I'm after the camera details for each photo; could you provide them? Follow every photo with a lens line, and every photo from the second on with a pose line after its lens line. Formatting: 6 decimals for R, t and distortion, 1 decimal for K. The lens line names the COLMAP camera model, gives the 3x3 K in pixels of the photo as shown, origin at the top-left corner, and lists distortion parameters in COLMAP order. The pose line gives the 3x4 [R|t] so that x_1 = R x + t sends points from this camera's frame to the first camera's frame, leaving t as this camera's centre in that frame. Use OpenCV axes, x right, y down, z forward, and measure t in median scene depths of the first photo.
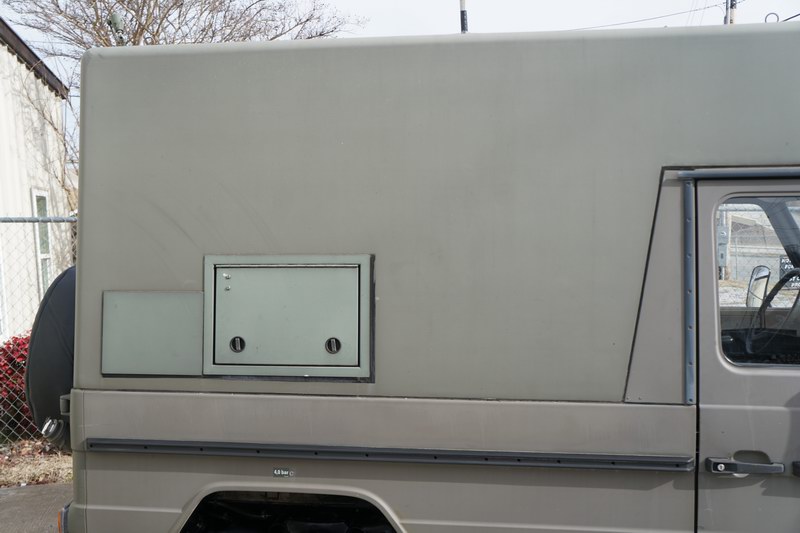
lens RADIAL K [[816.0, 0, 399.9], [0, 816.0, 265.9], [0, 0, 1]] dist [0.015377, 0.000000]
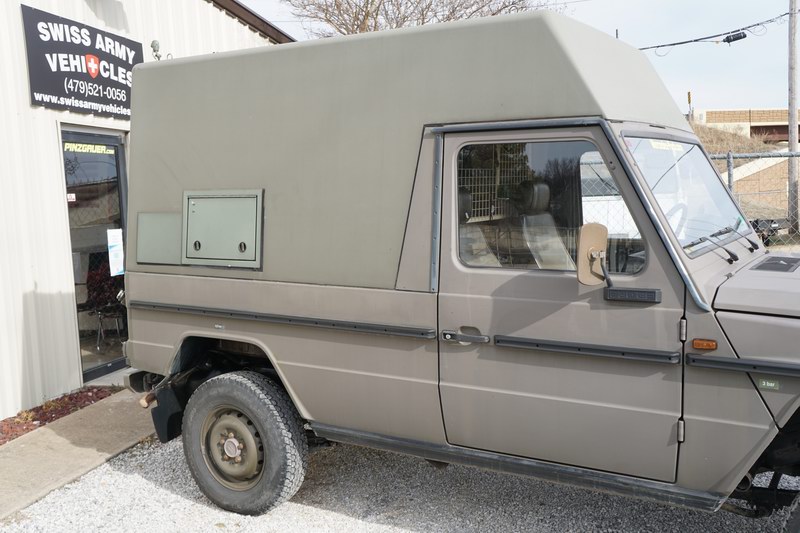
lens RADIAL K [[816.0, 0, 393.9], [0, 816.0, 272.3], [0, 0, 1]] dist [0.015377, 0.000000]
pose [[0.907303, 0.036878, -0.418858, 0.839560], [-0.011971, 0.998008, 0.061938, 0.044689], [0.420308, -0.051182, 0.905937, -0.301304]]
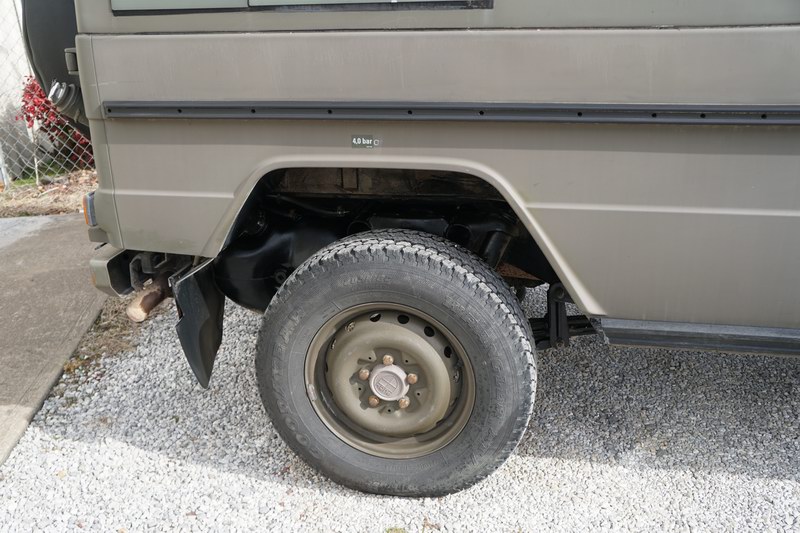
lens RADIAL K [[816.0, 0, 399.7], [0, 816.0, 245.6], [0, 0, 1]] dist [0.015377, 0.000000]
pose [[0.996824, 0.002459, -0.079600, -0.053469], [0.018574, 0.964780, 0.262400, 0.152481], [0.077442, -0.263045, 0.961670, 0.275218]]
